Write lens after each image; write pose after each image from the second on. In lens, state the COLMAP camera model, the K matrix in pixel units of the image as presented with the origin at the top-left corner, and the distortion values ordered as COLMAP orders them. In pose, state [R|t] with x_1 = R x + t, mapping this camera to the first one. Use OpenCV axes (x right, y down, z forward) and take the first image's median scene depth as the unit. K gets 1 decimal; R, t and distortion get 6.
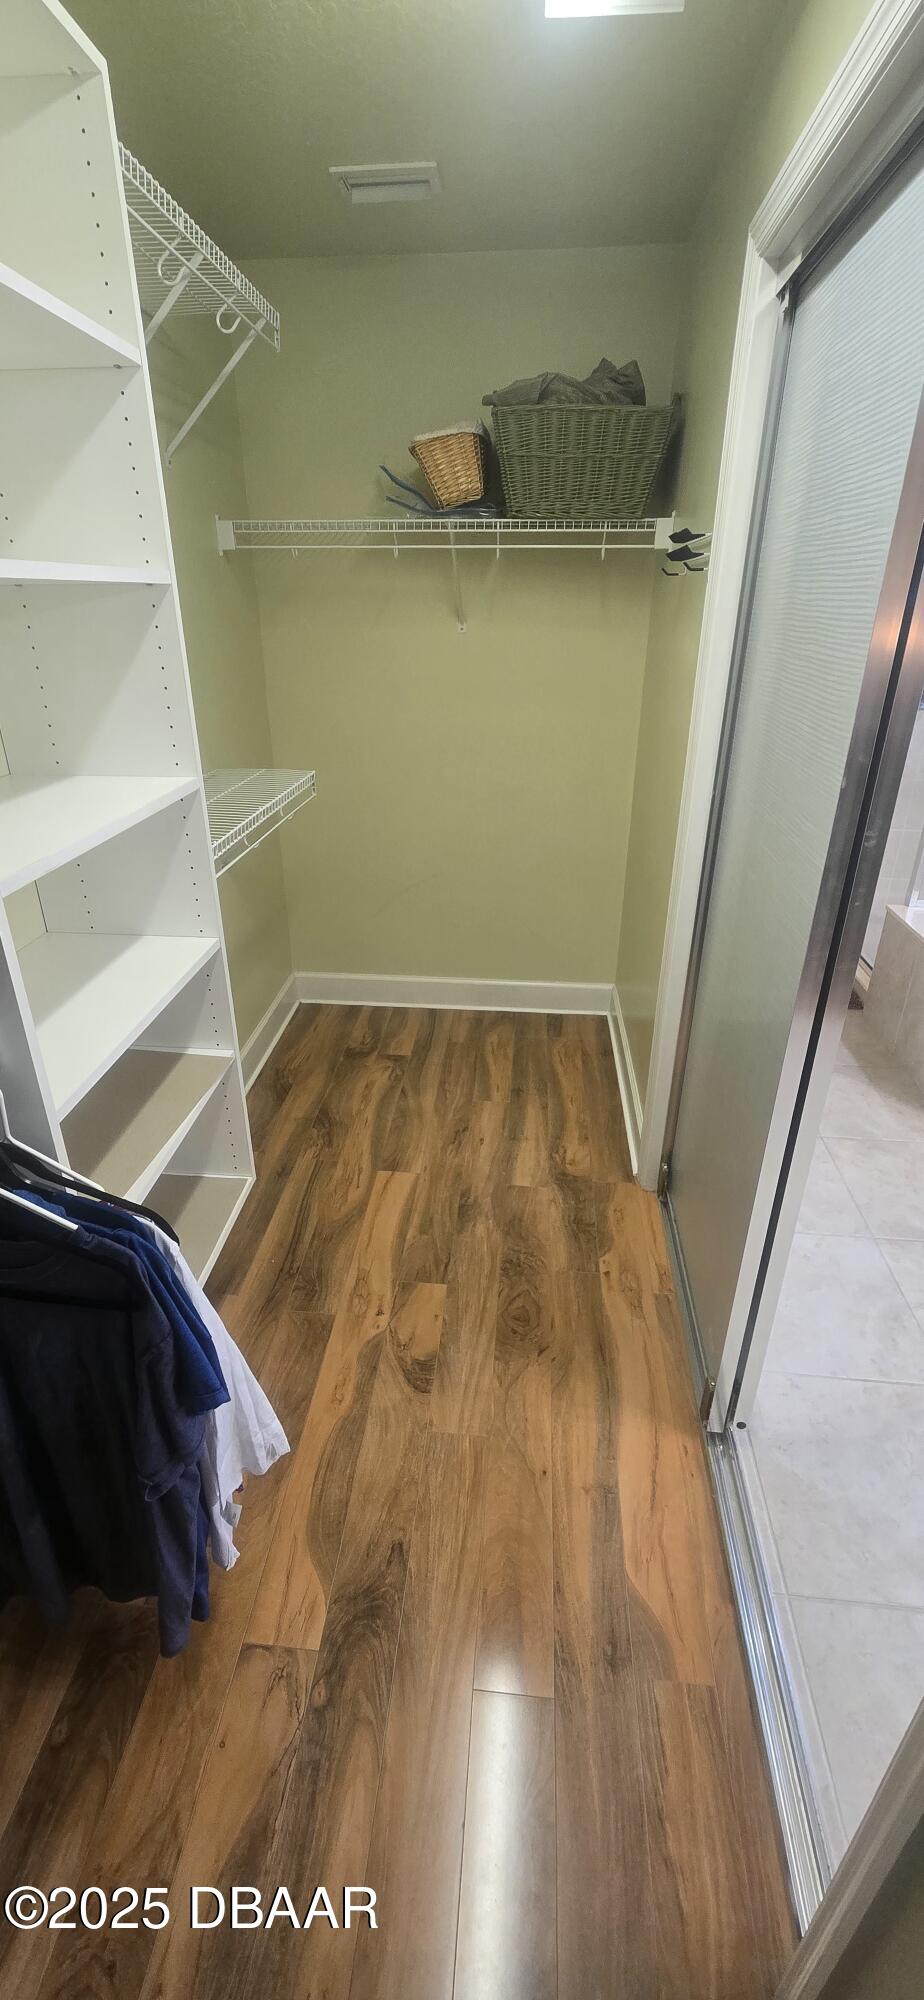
lens RADIAL K [[817.7, 0, 447.2], [0, 817.7, 995.6], [0, 0, 1]] dist [-0.000144, -0.000269]
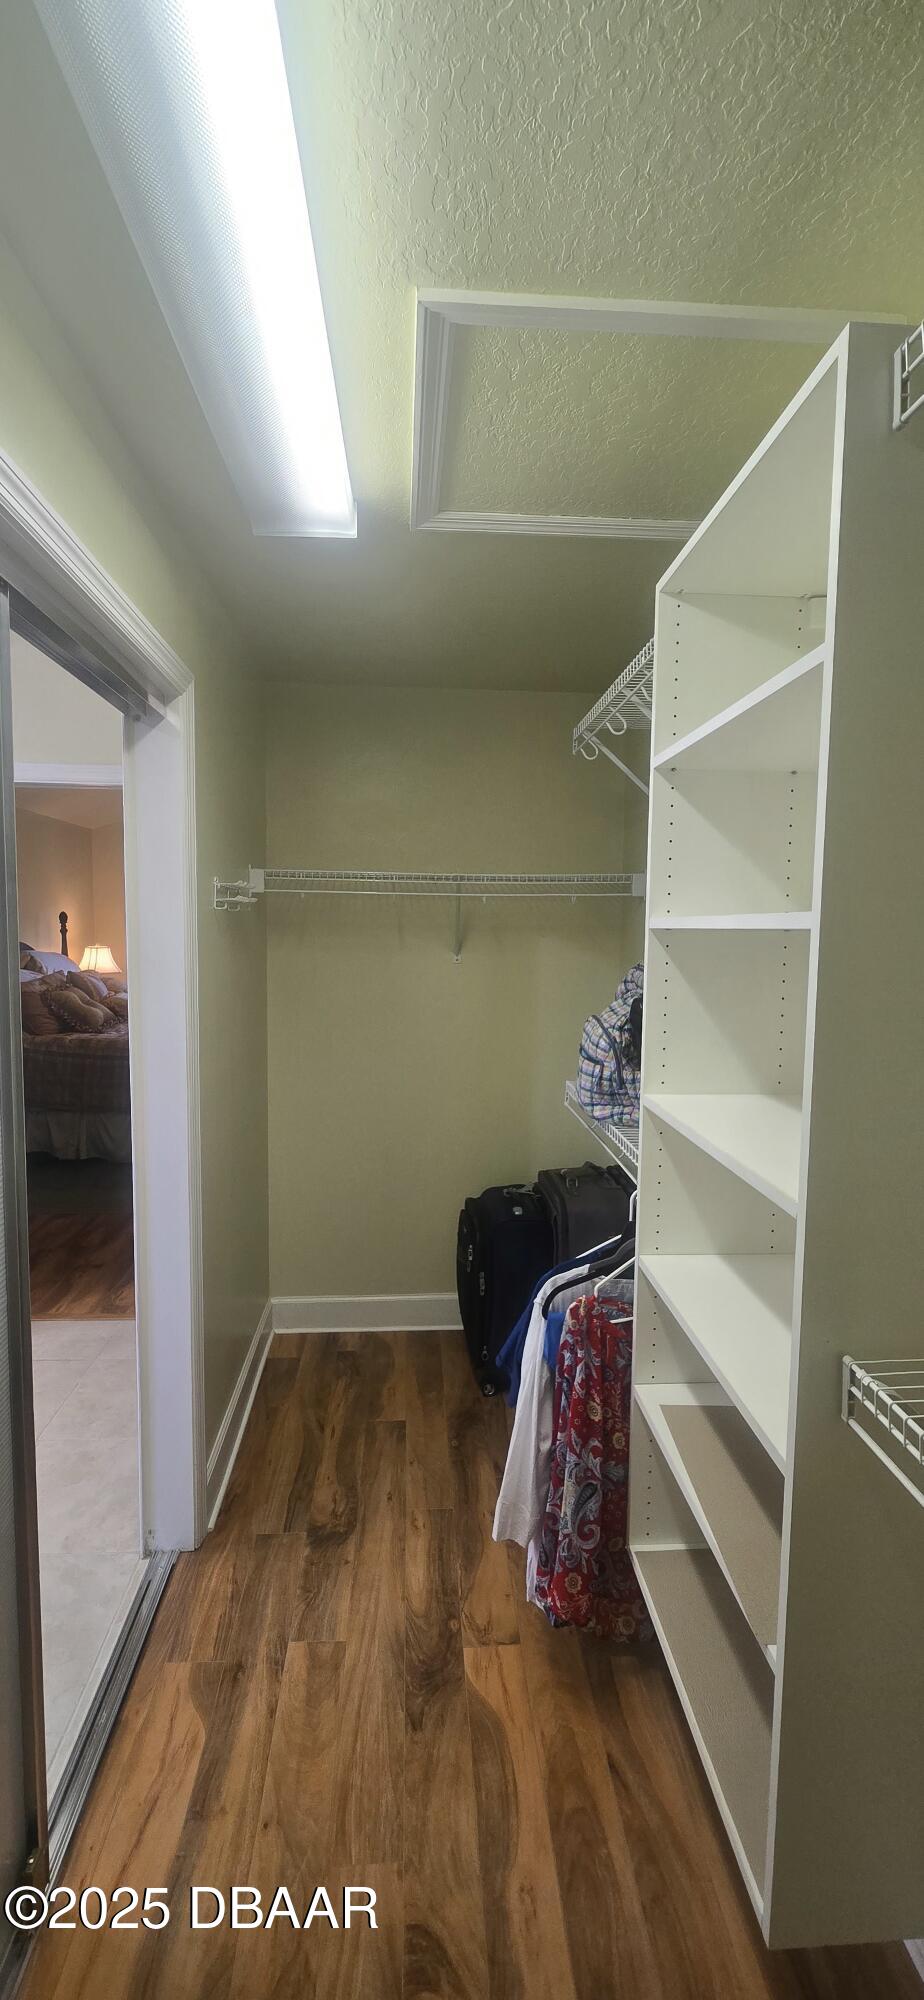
lens RADIAL K [[817.7, 0, 453.6], [0, 817.7, 1000.8], [0, 0, 1]] dist [-0.000144, -0.000269]
pose [[-0.987511, 0.005017, -0.157472, 0.057565], [-0.076805, 0.857355, 0.508963, -0.713323], [0.137563, 0.514701, -0.846262, 1.442164]]
